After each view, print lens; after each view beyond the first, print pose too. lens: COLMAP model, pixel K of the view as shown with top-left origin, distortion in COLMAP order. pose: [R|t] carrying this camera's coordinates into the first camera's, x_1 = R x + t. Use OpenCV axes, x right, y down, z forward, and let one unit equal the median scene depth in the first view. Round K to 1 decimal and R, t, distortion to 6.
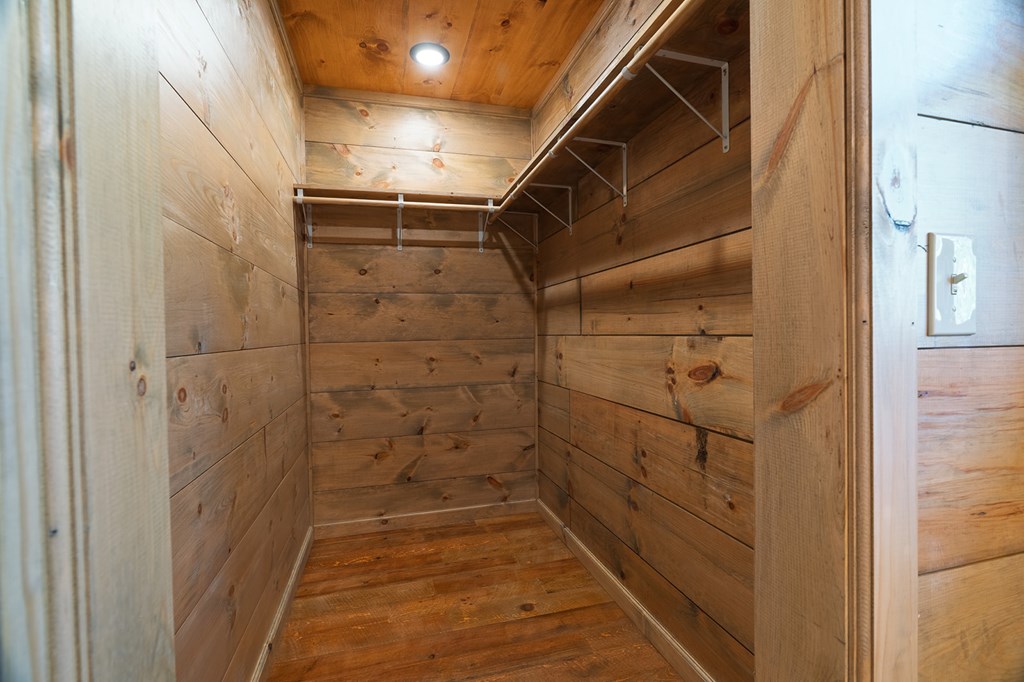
lens RADIAL K [[449.1, 0, 499.6], [0, 449.1, 342.0], [0, 0, 1]] dist [-0.001775, -0.000433]
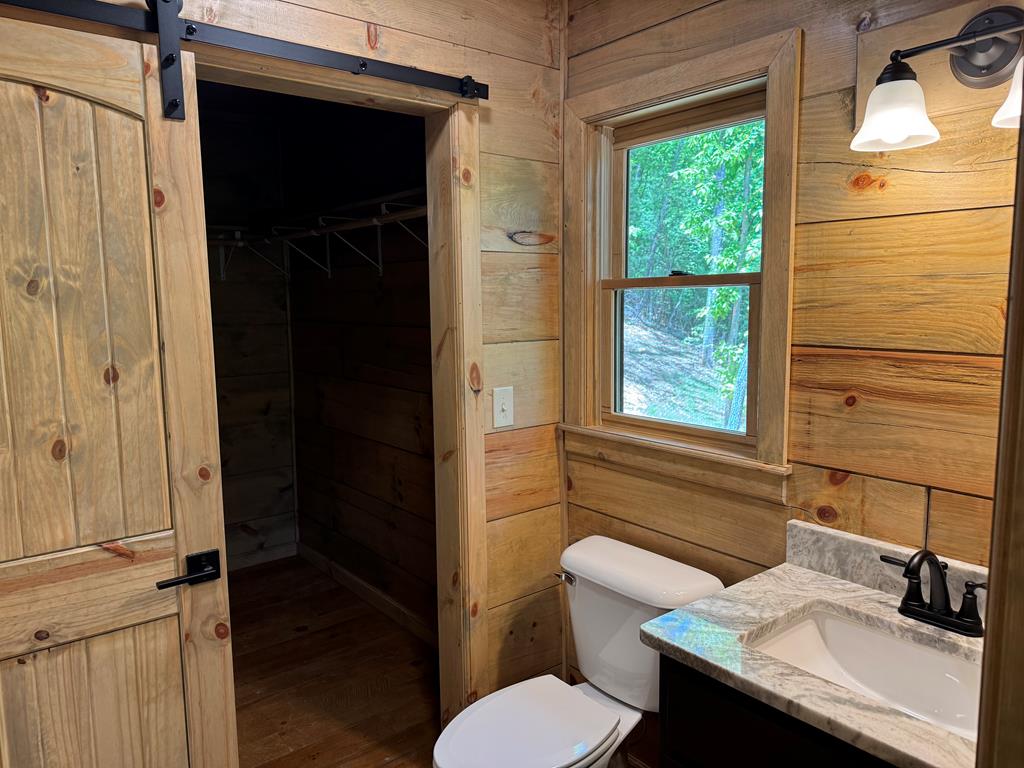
lens RADIAL K [[716.4, 0, 509.9], [0, 716.4, 387.4], [0, 0, 1]] dist [0.090678, -0.116625]
pose [[0.909774, -0.045830, 0.412567, -0.196581], [0.001470, 0.994236, 0.107202, -0.212900], [-0.415102, -0.096924, 0.904597, -0.845472]]
